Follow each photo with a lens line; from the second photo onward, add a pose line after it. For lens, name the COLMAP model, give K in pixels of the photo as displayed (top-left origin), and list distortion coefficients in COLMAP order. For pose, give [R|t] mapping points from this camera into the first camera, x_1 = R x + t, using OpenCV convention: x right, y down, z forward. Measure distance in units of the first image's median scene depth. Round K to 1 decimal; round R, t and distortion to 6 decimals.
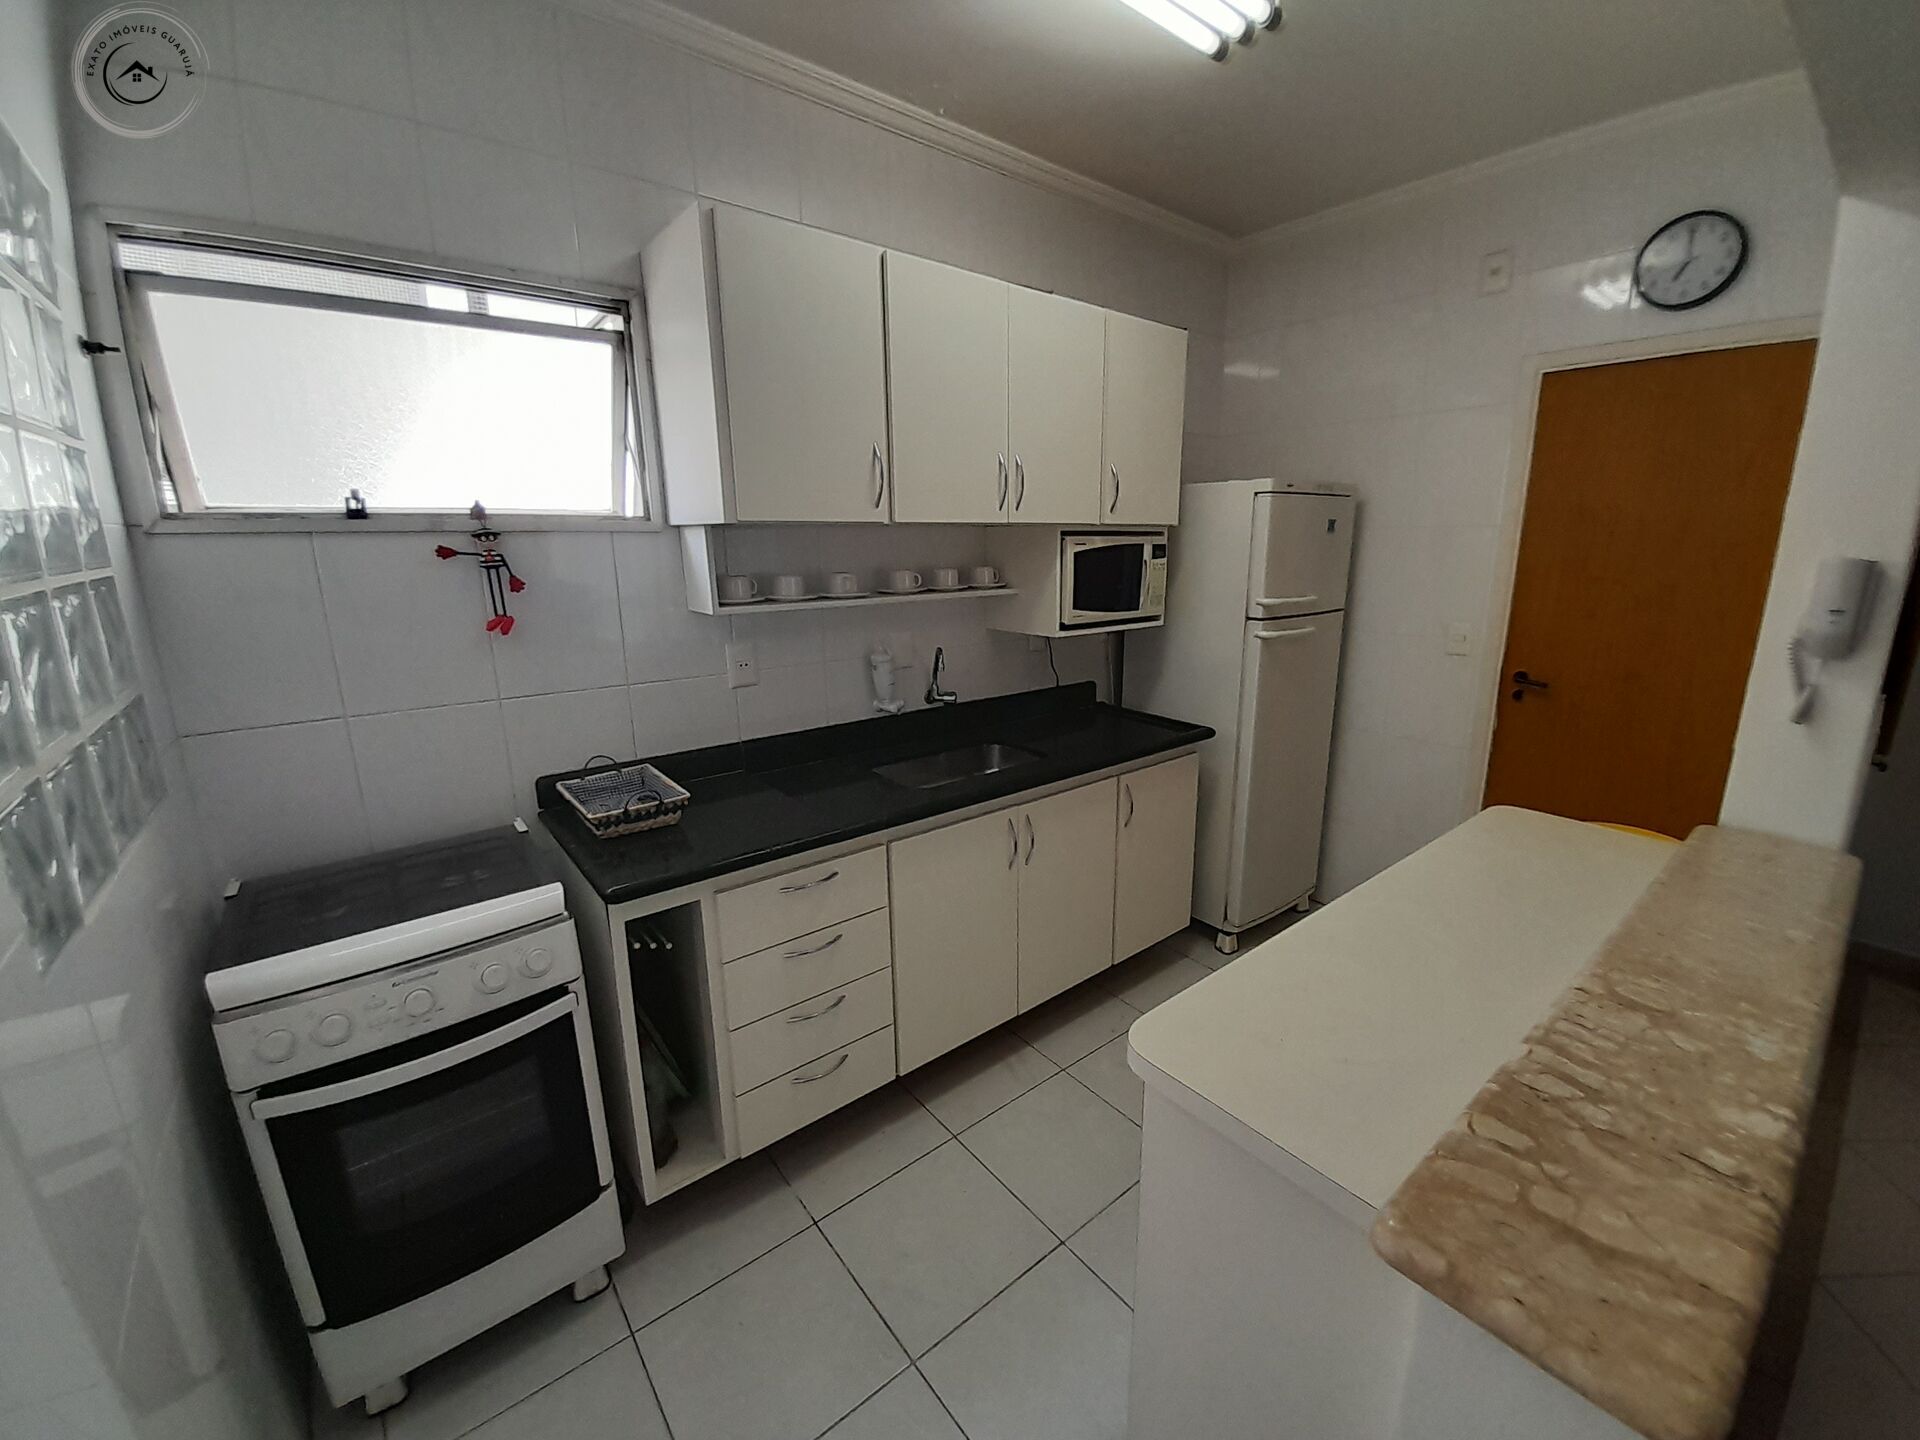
lens RADIAL K [[761.7, 0, 999.5], [0, 761.7, 731.5], [0, 0, 1]] dist [0.002930, -0.011328]
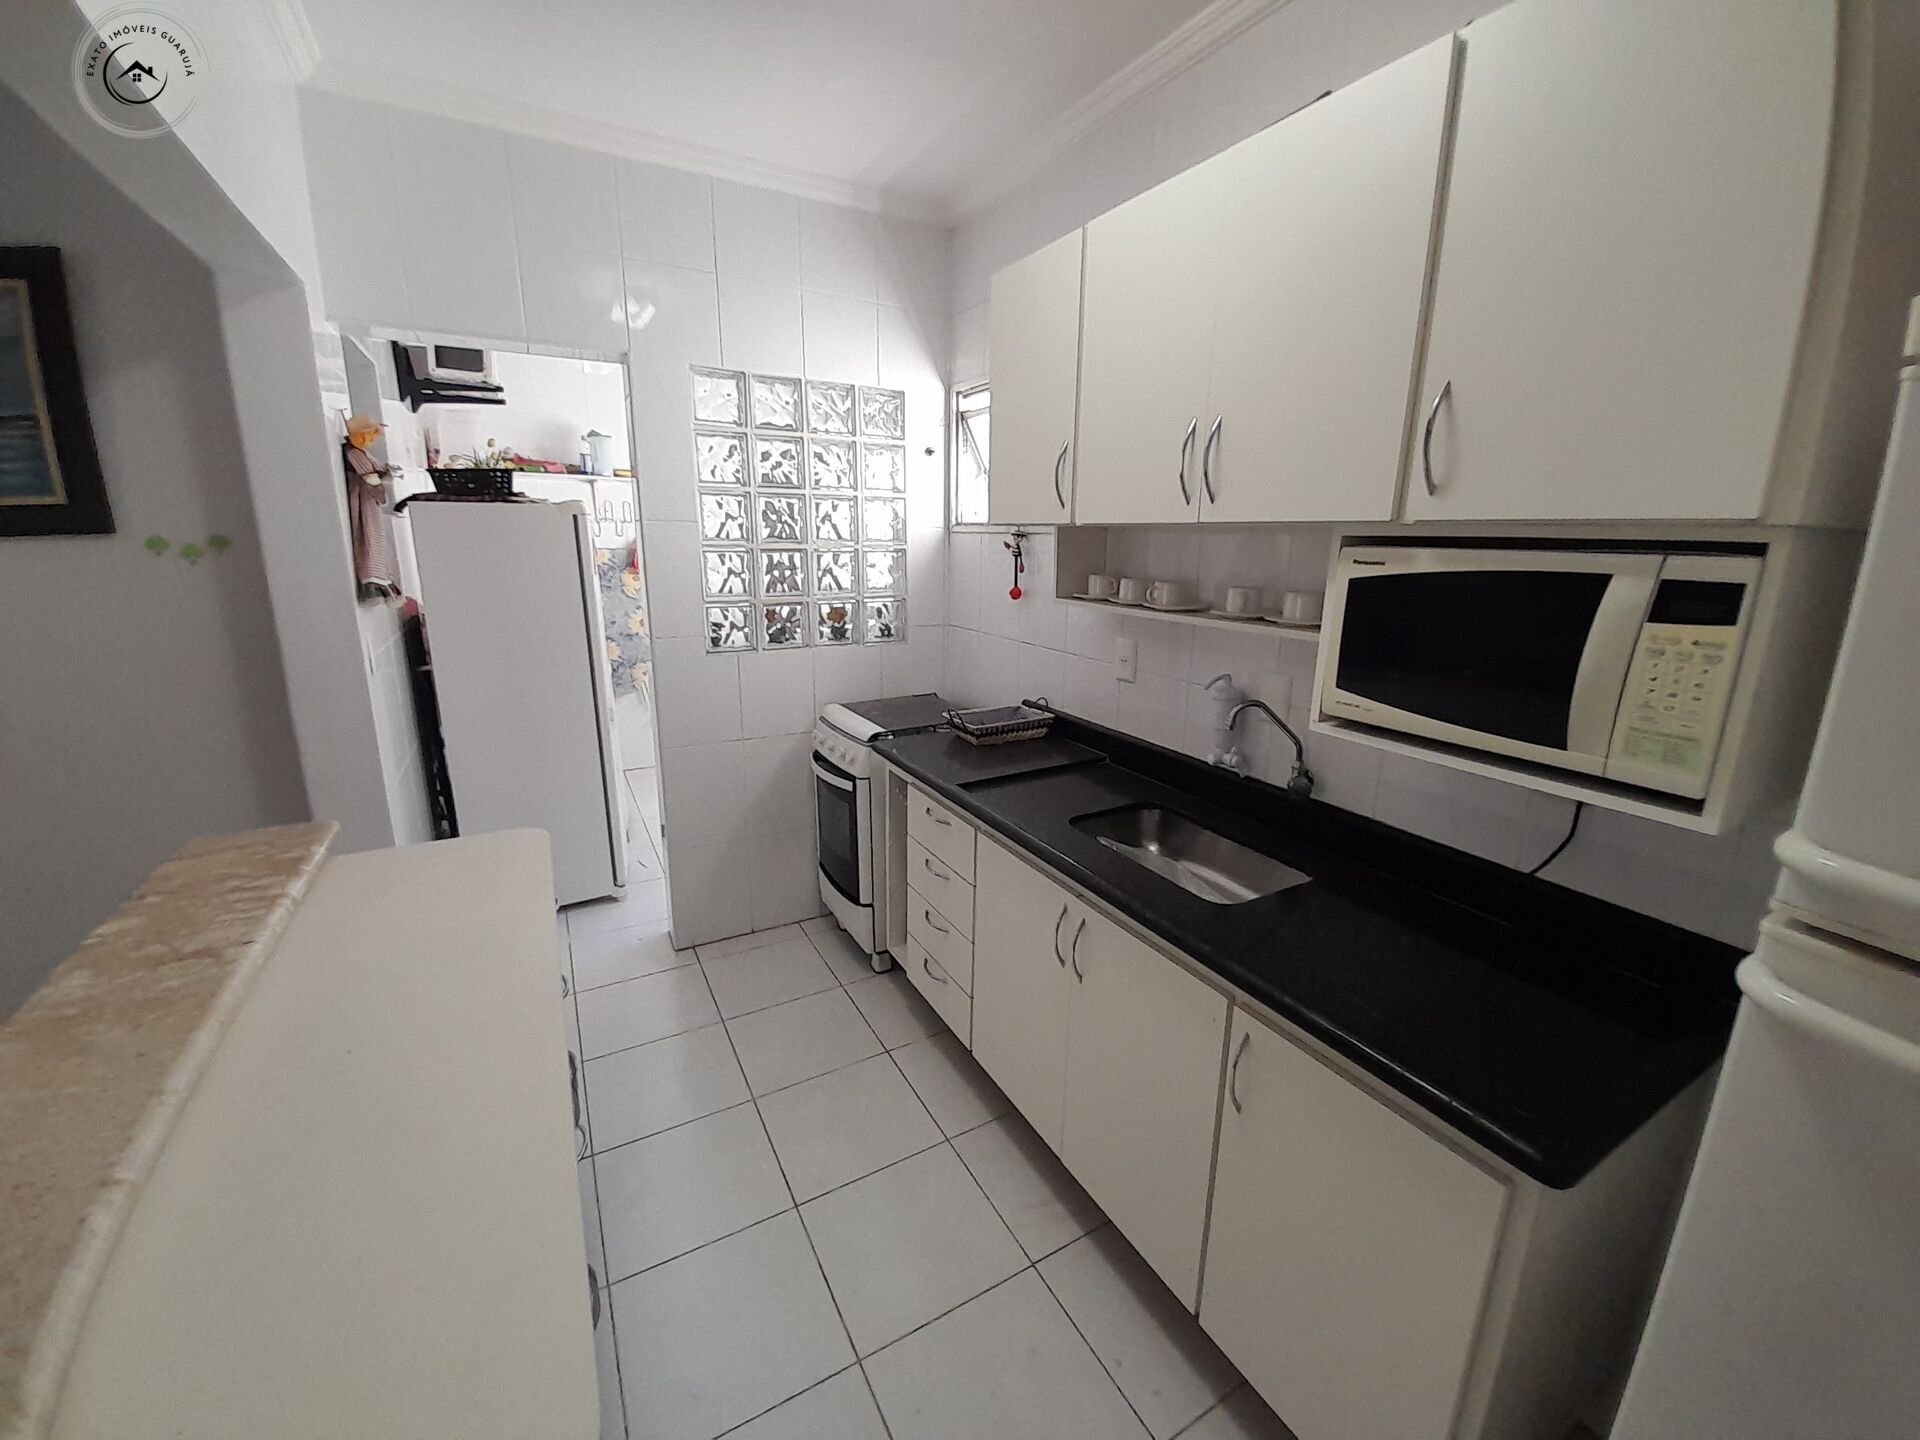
lens RADIAL K [[761.7, 0, 976.9], [0, 761.7, 711.2], [0, 0, 1]] dist [0.002930, -0.011328]
pose [[-0.167106, 0.224177, -0.960115, 0.886762], [-0.260011, 0.929314, 0.262240, -0.301465], [0.951036, 0.293462, -0.097006, 1.141691]]
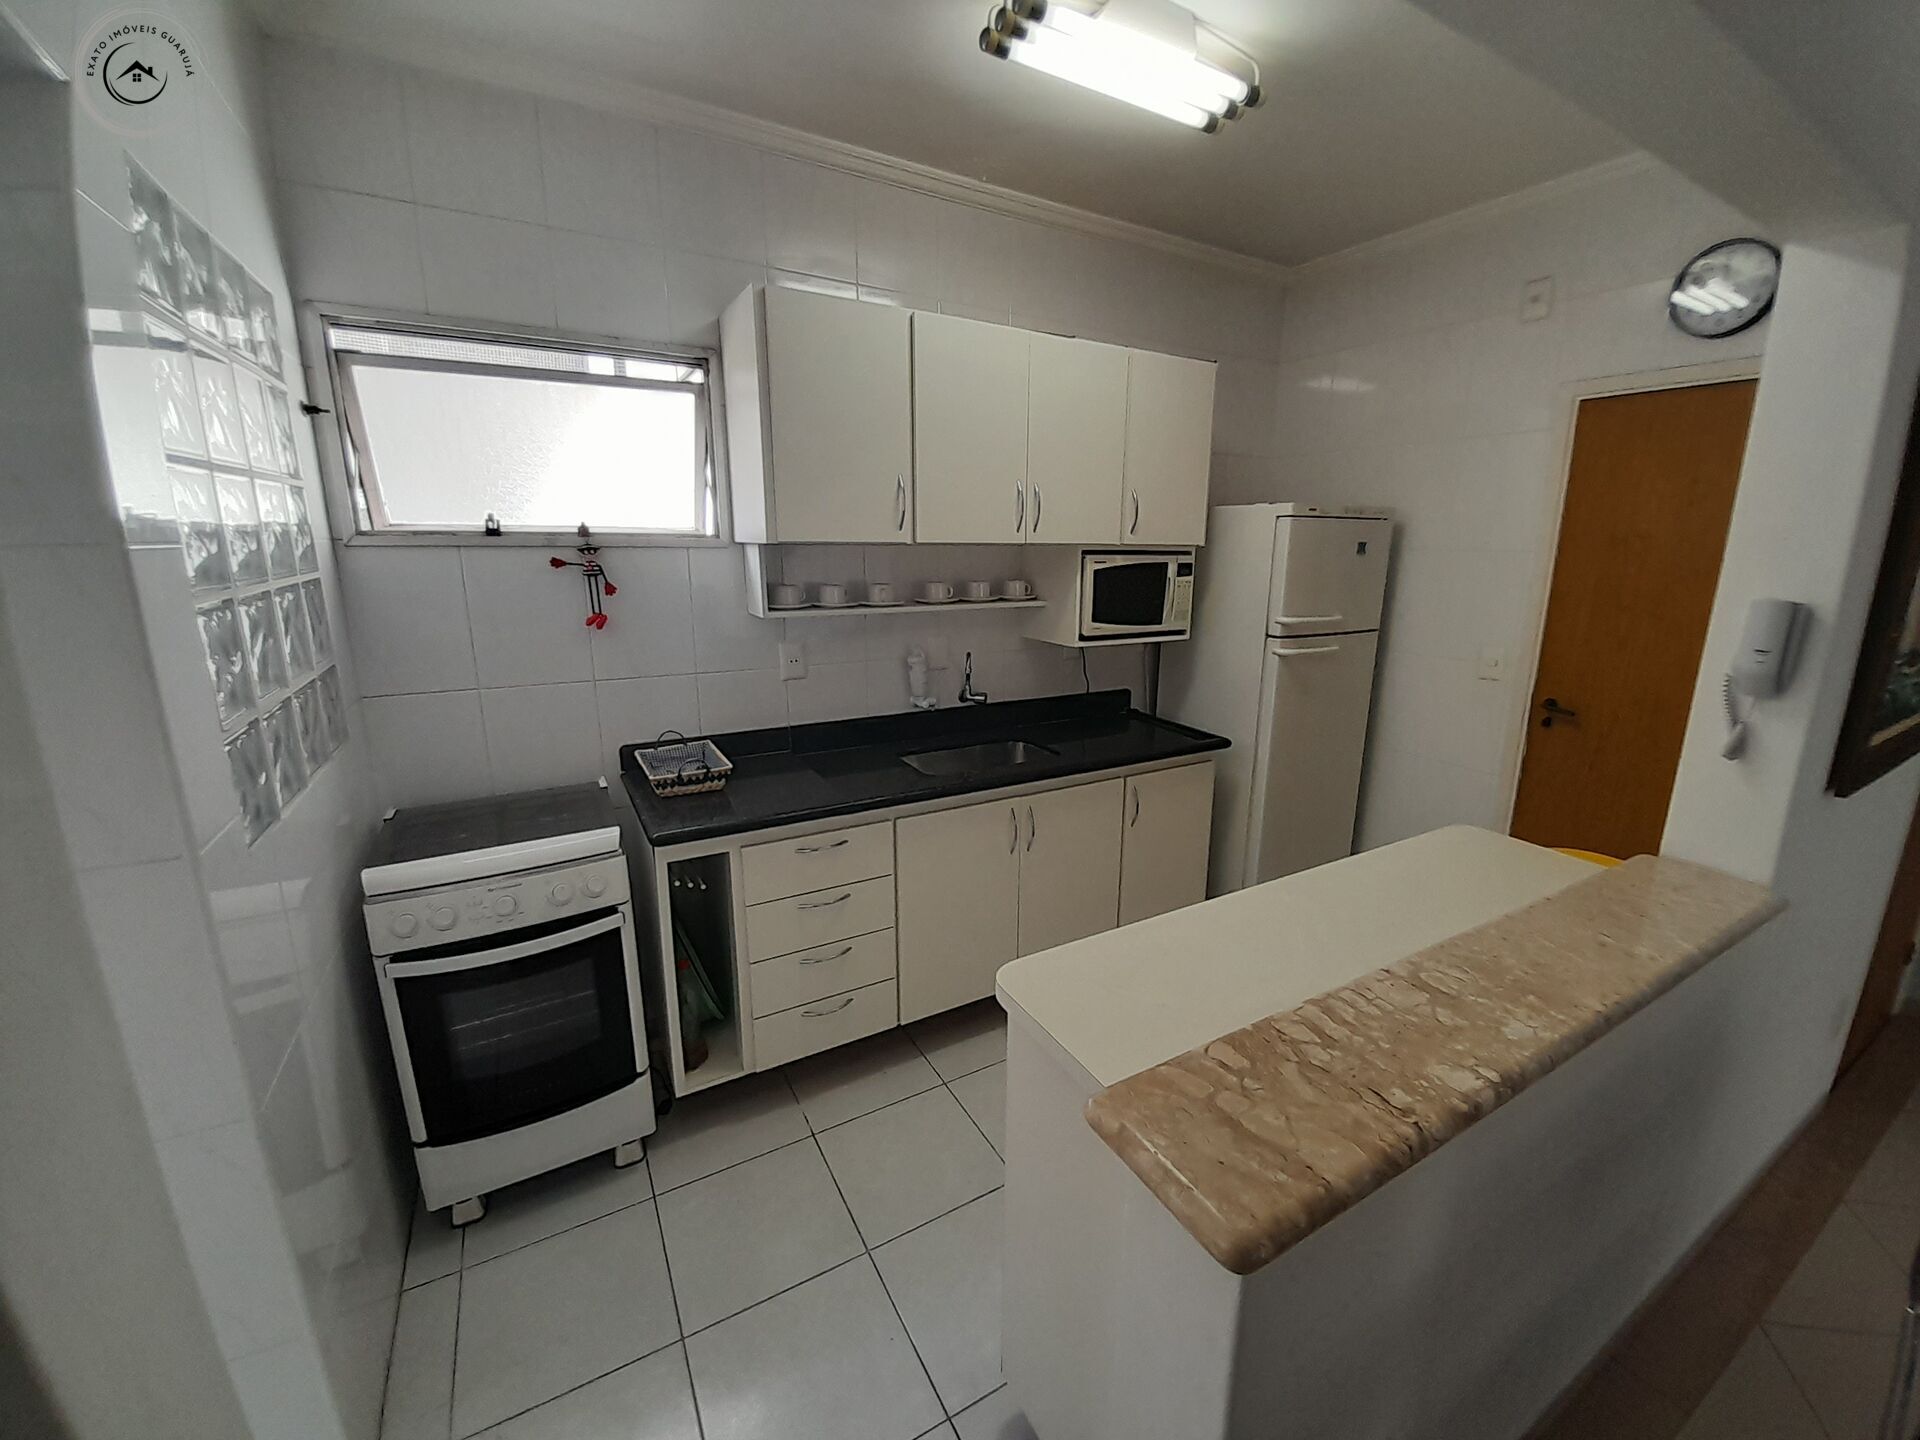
lens RADIAL K [[761.7, 0, 1000.5], [0, 761.7, 733.5], [0, 0, 1]] dist [0.002930, -0.011328]
pose [[0.987229, 0.053740, -0.149968, 0.193614], [-0.054100, 0.998534, 0.001683, 0.005636], [0.149839, 0.006452, 0.988689, -0.132654]]
